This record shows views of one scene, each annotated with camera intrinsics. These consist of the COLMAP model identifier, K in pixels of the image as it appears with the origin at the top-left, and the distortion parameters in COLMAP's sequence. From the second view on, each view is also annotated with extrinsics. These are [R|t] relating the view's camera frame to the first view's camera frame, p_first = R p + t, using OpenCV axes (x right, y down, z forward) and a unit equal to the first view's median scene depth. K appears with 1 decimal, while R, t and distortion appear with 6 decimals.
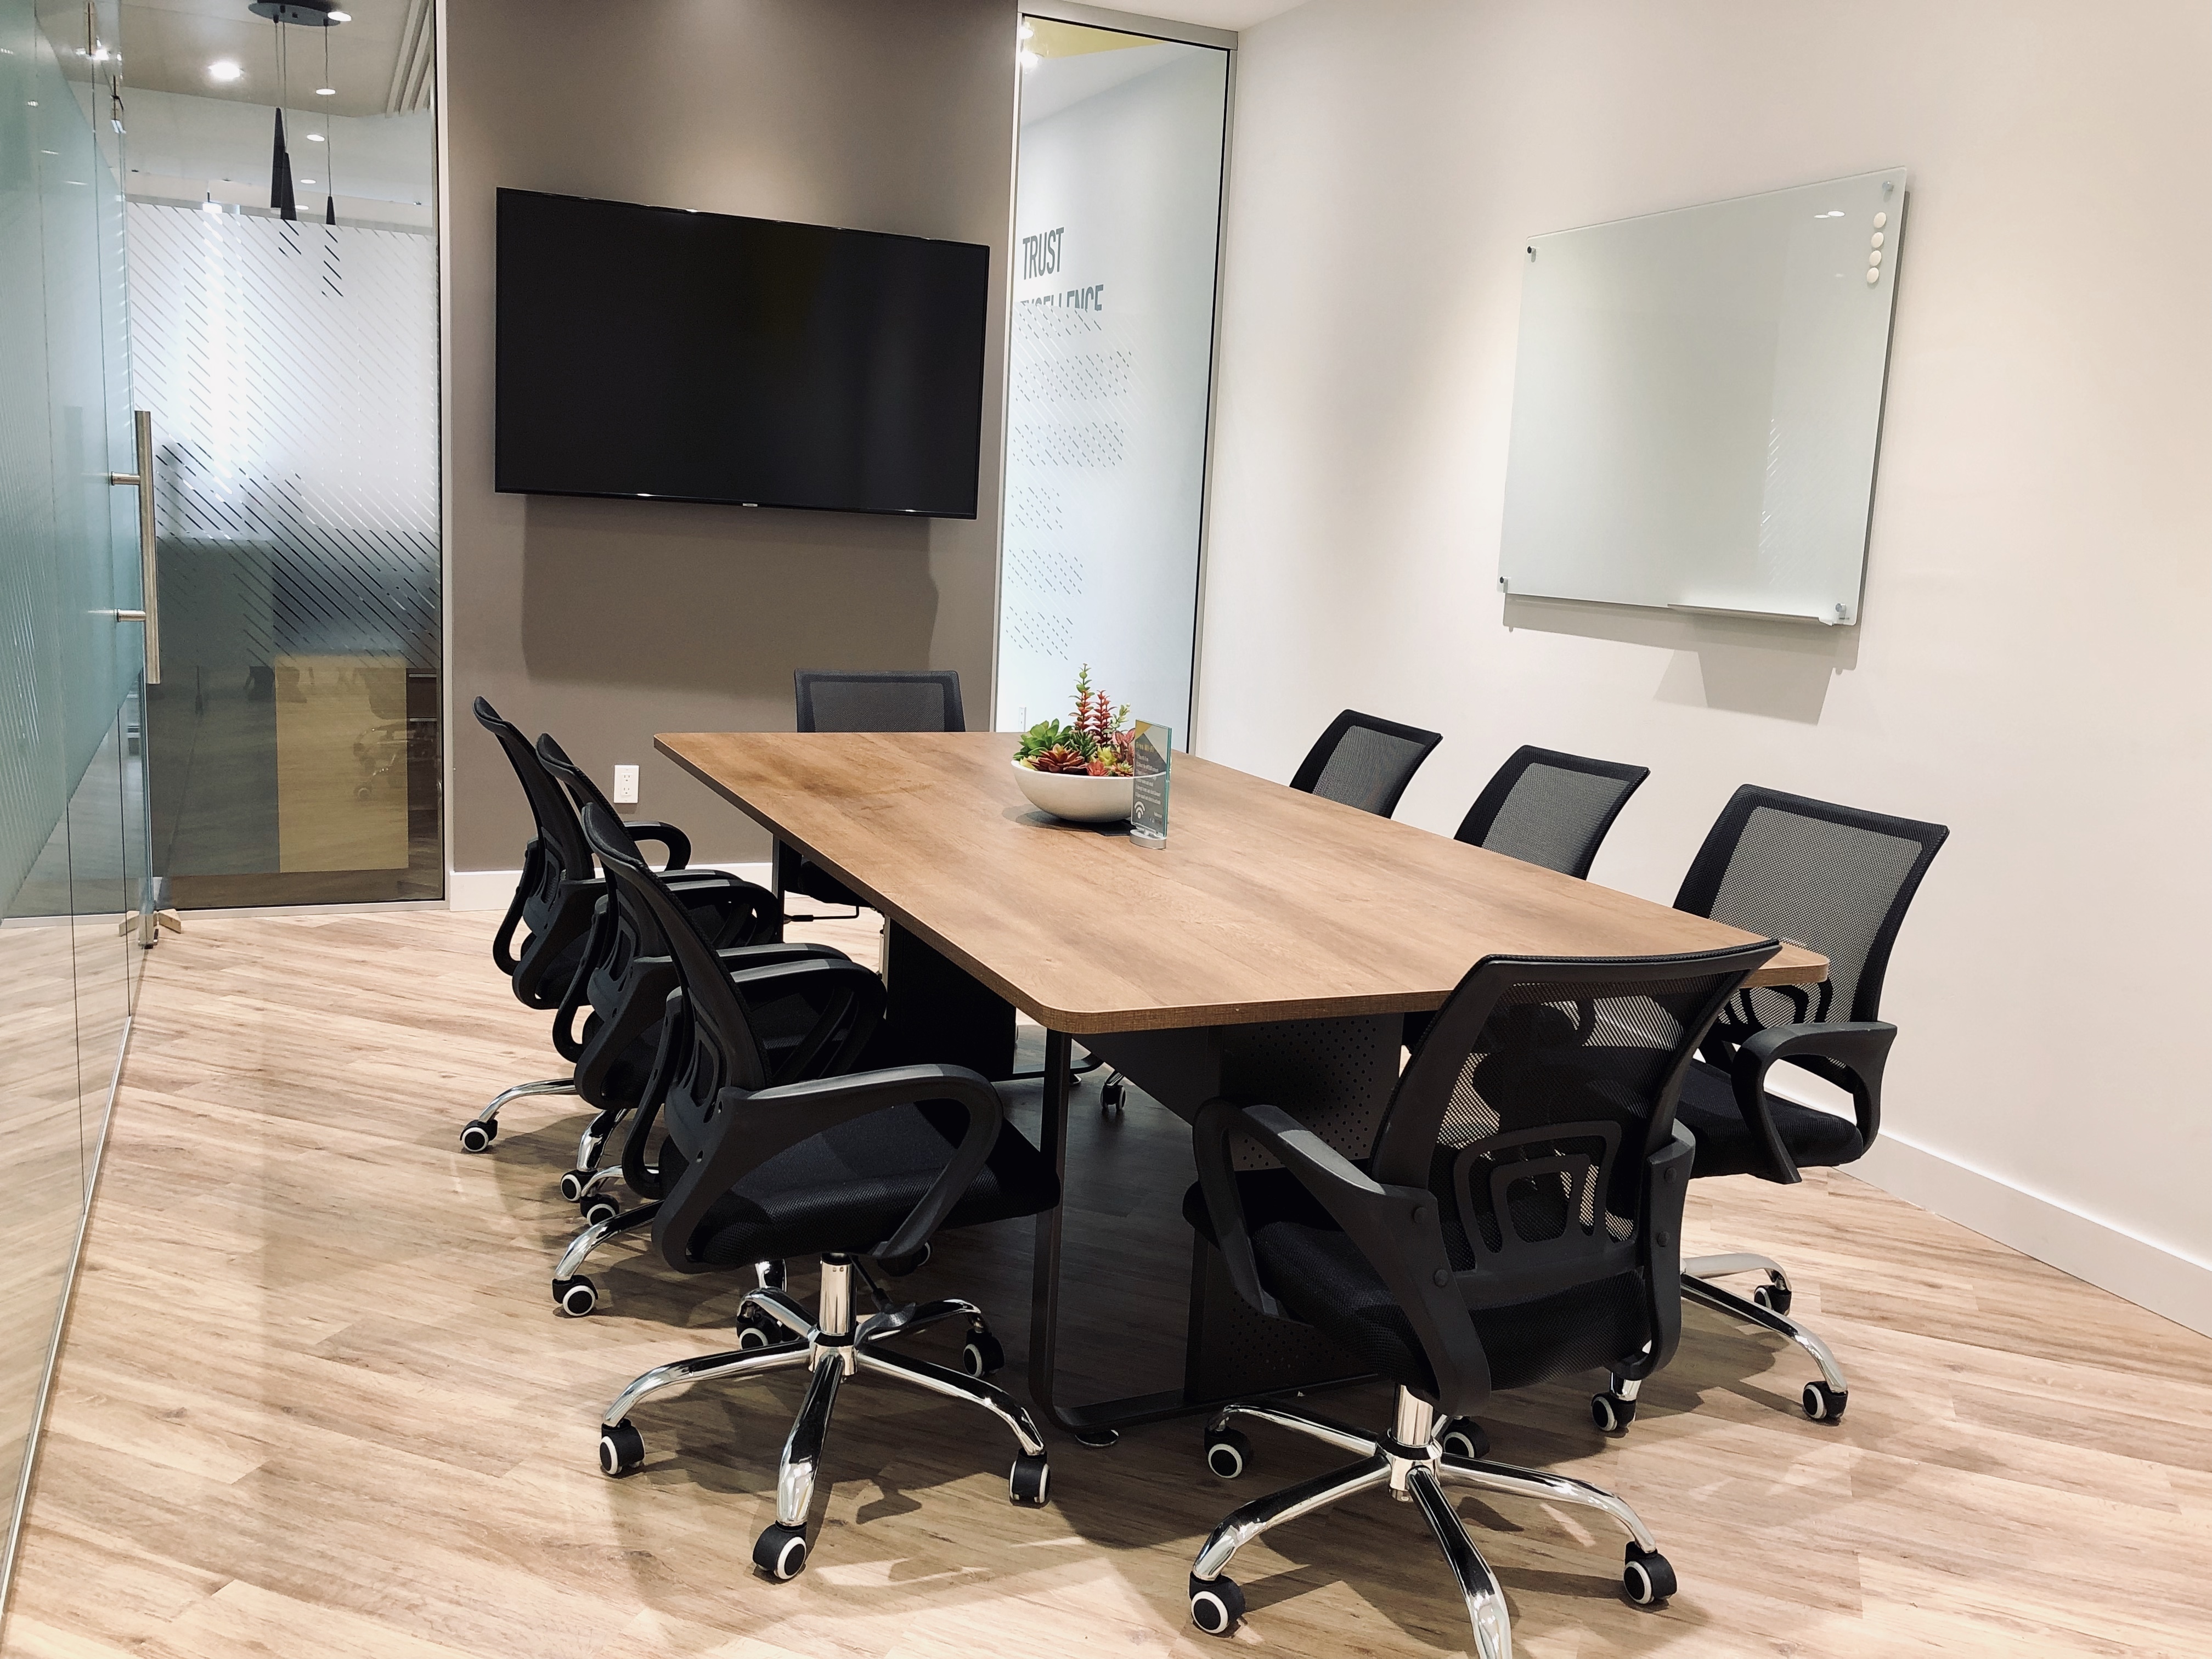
lens RADIAL K [[1839.6, 0, 1106.0], [0, 1839.6, 829.5], [0, 0, 1]] dist [0.003828, 0.003457]
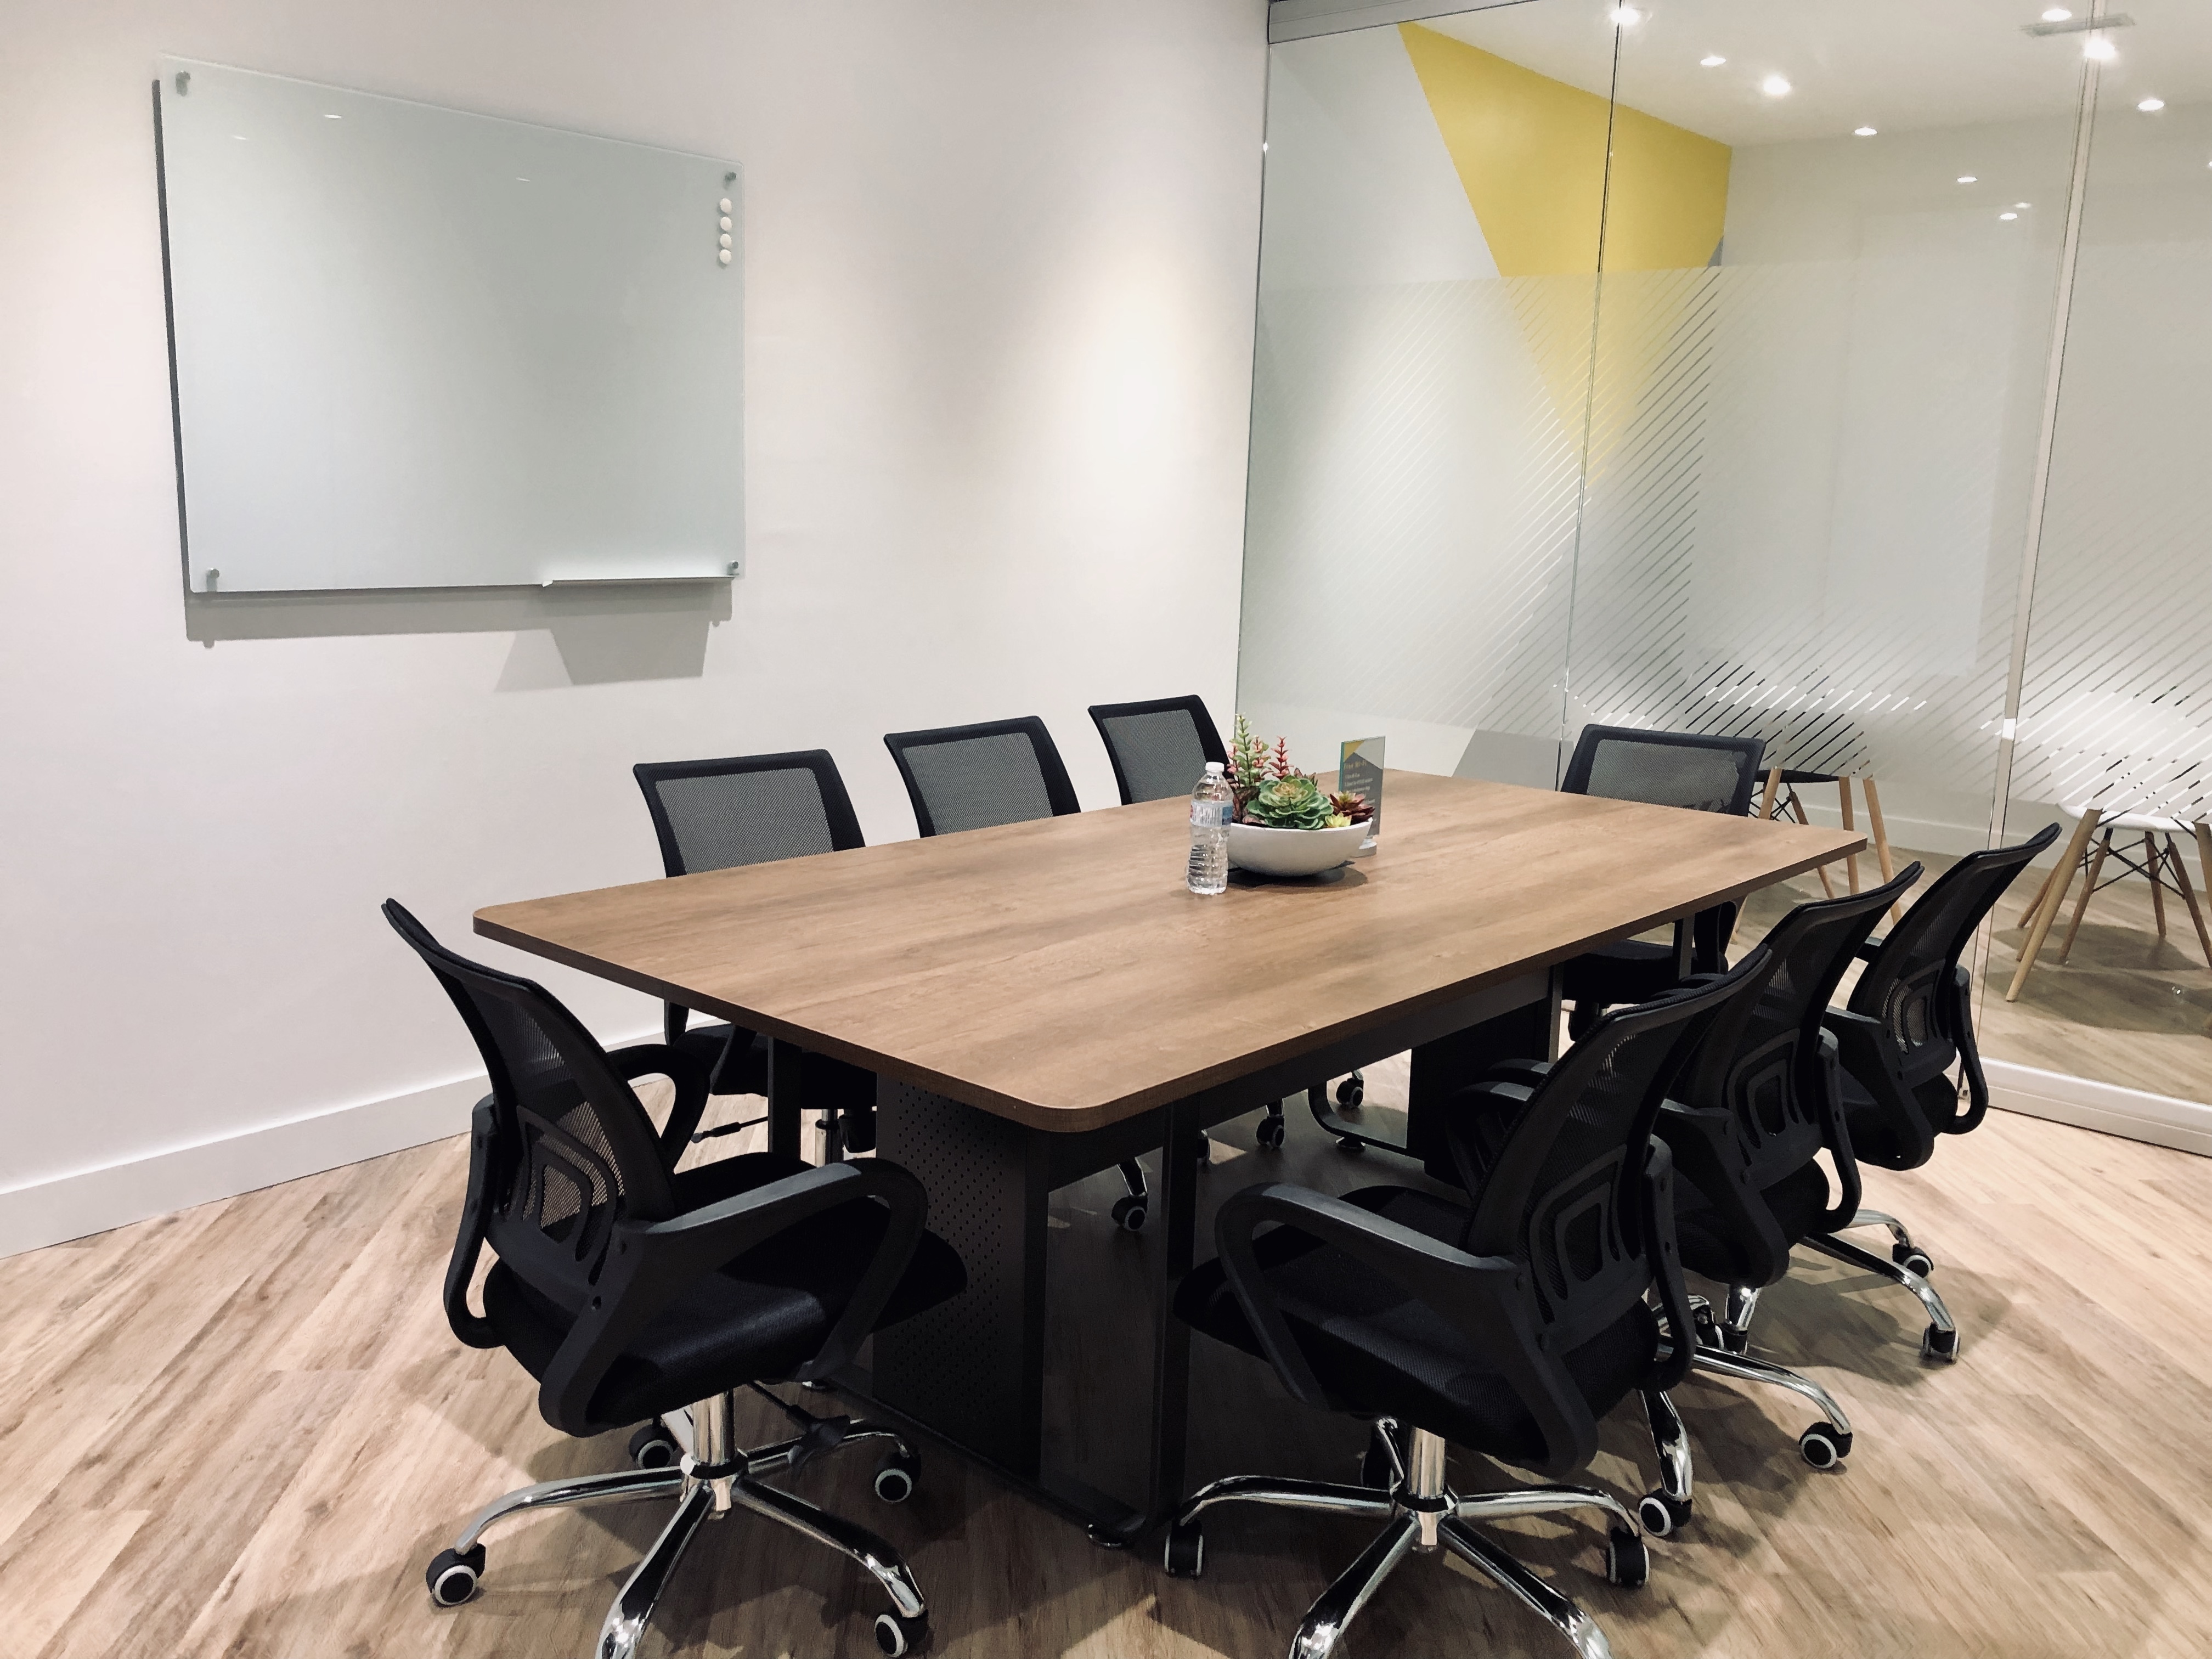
lens RADIAL K [[1722.8, 0, 1106.0], [0, 1722.8, 829.5], [0, 0, 1]] dist [0.101261, -0.152256]
pose [[-0.398513, -0.233132, 0.887038, -0.870591], [0.109101, 0.948238, 0.298231, -0.344600], [-0.910650, 0.215626, -0.352451, 1.612009]]
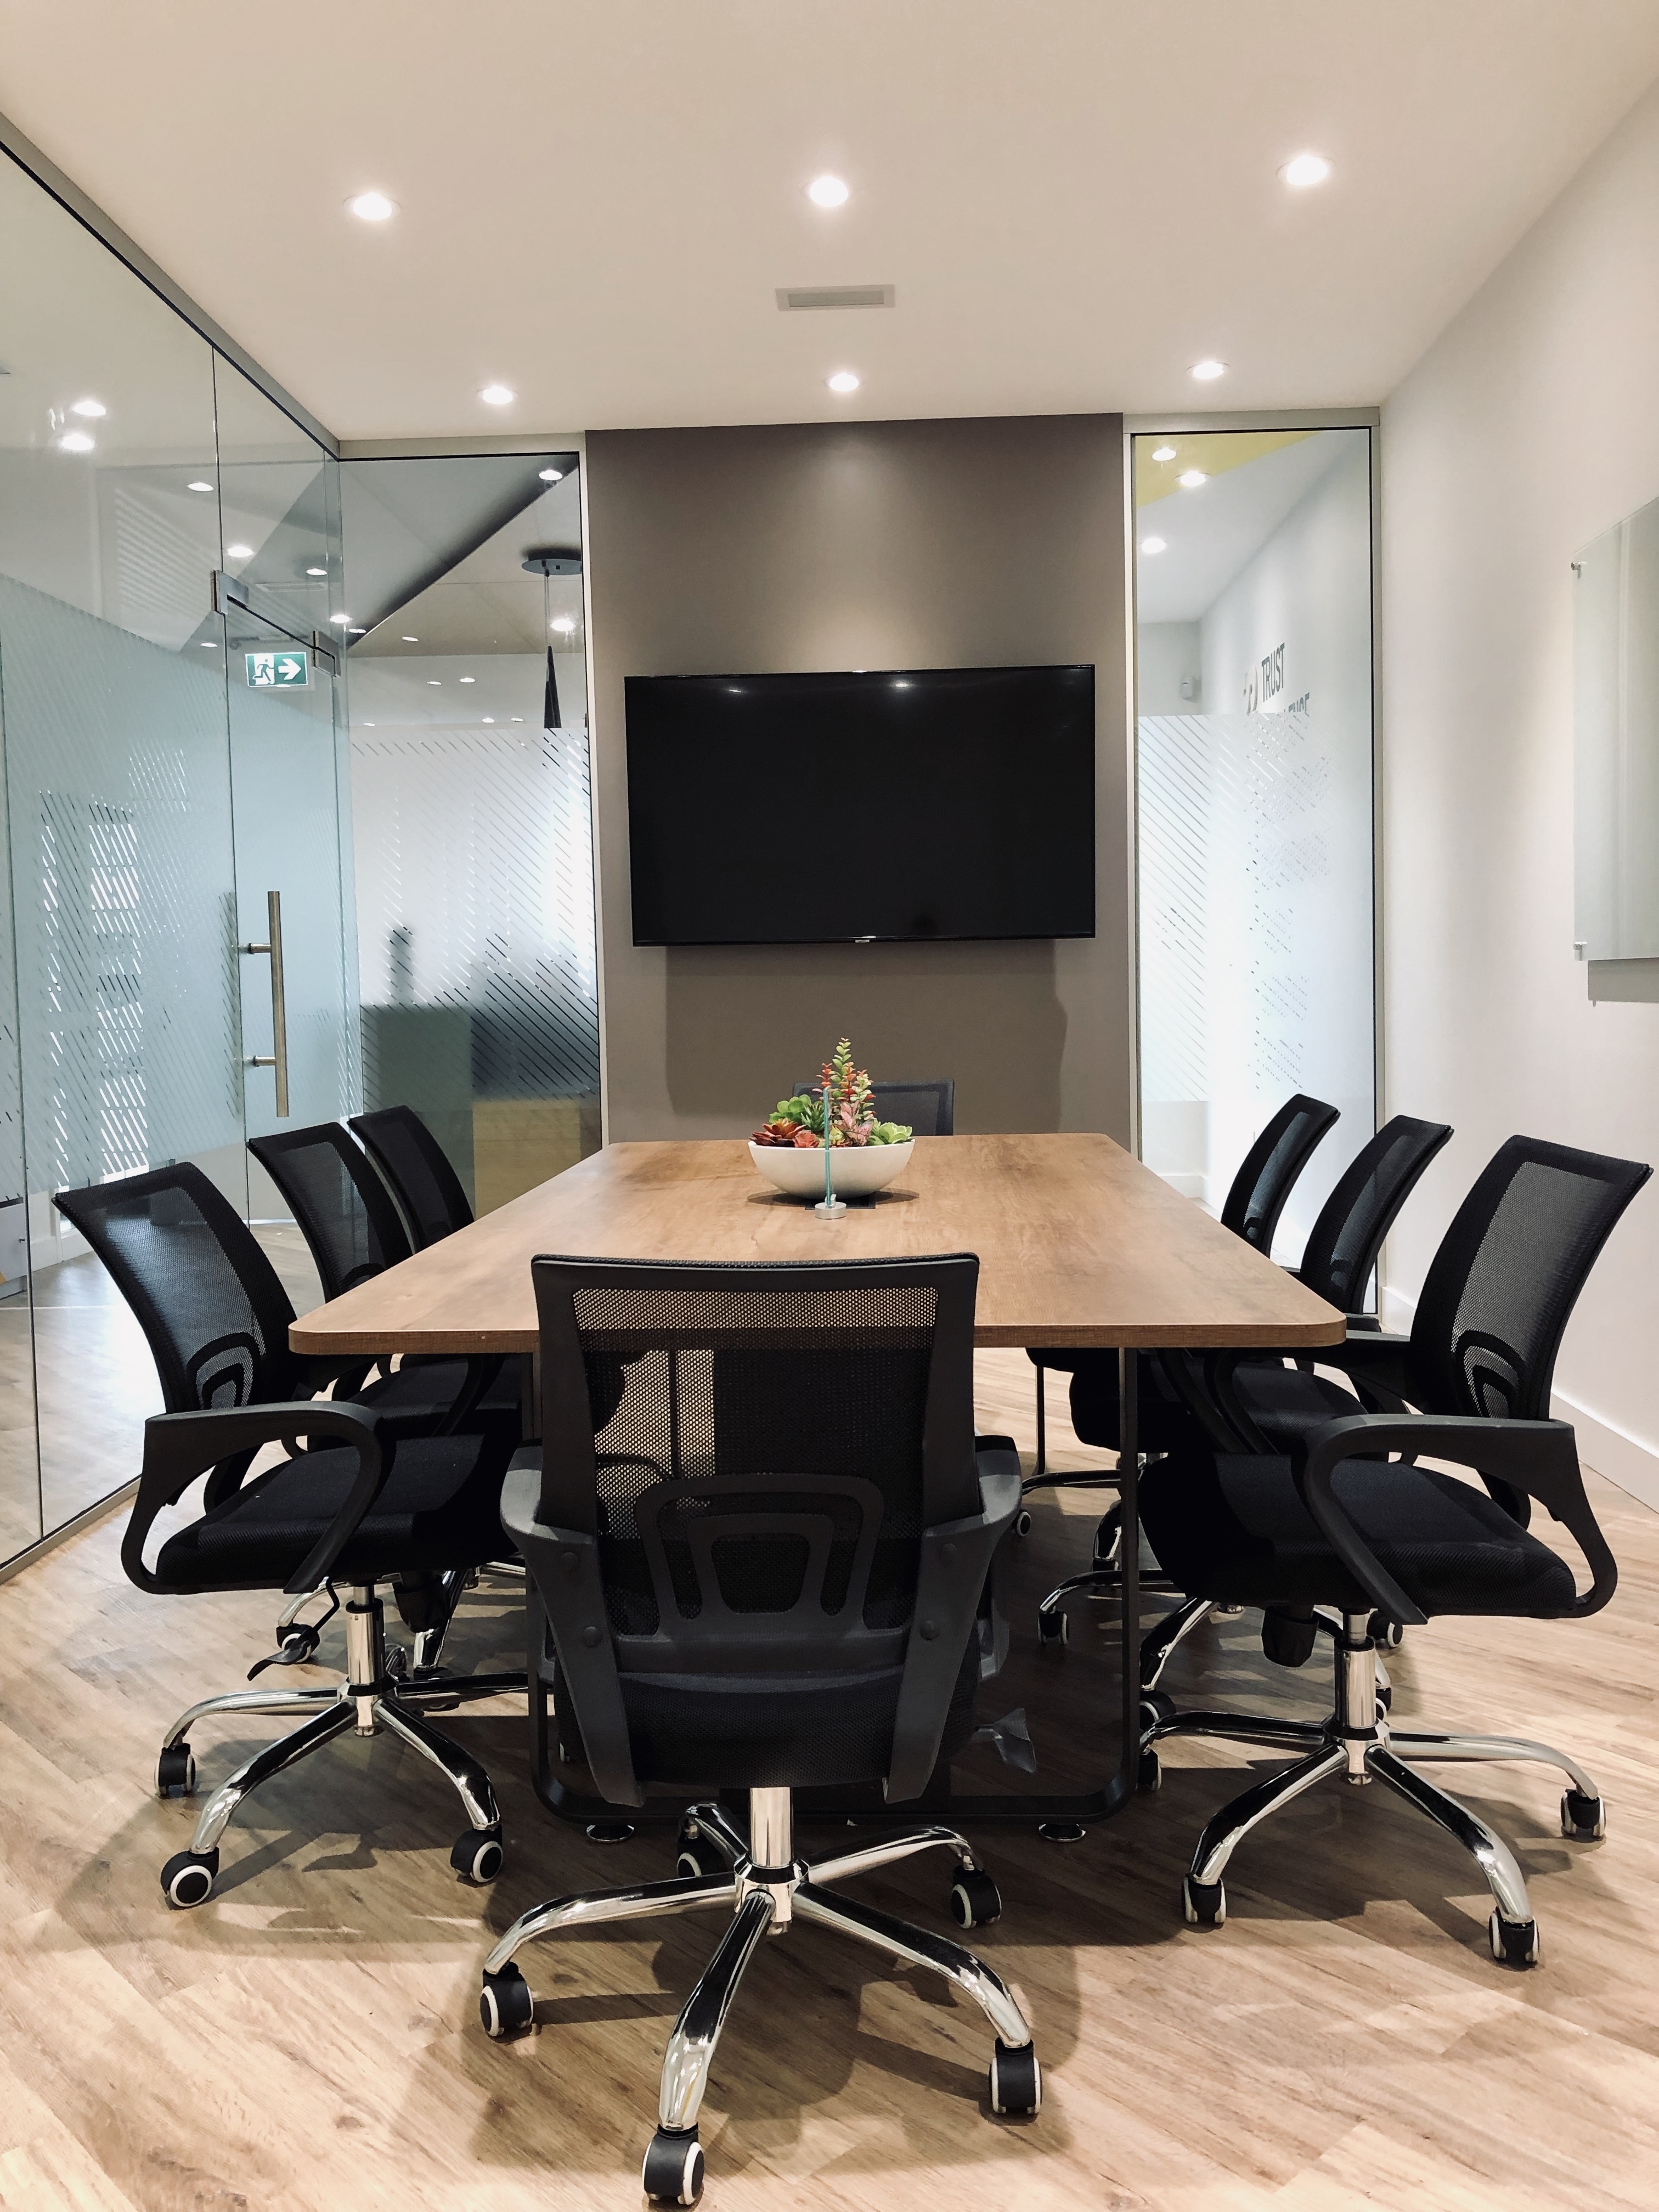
lens RADIAL K [[1830.5, 0, 825.3], [0, 1830.5, 1078.9], [0, 0, 1]] dist [0.075891, -0.108726]
pose [[0.889039, -0.046089, -0.455506, 0.497562], [-0.012567, 0.992089, -0.124908, 0.061825], [0.457660, 0.116772, 0.881426, 0.164328]]
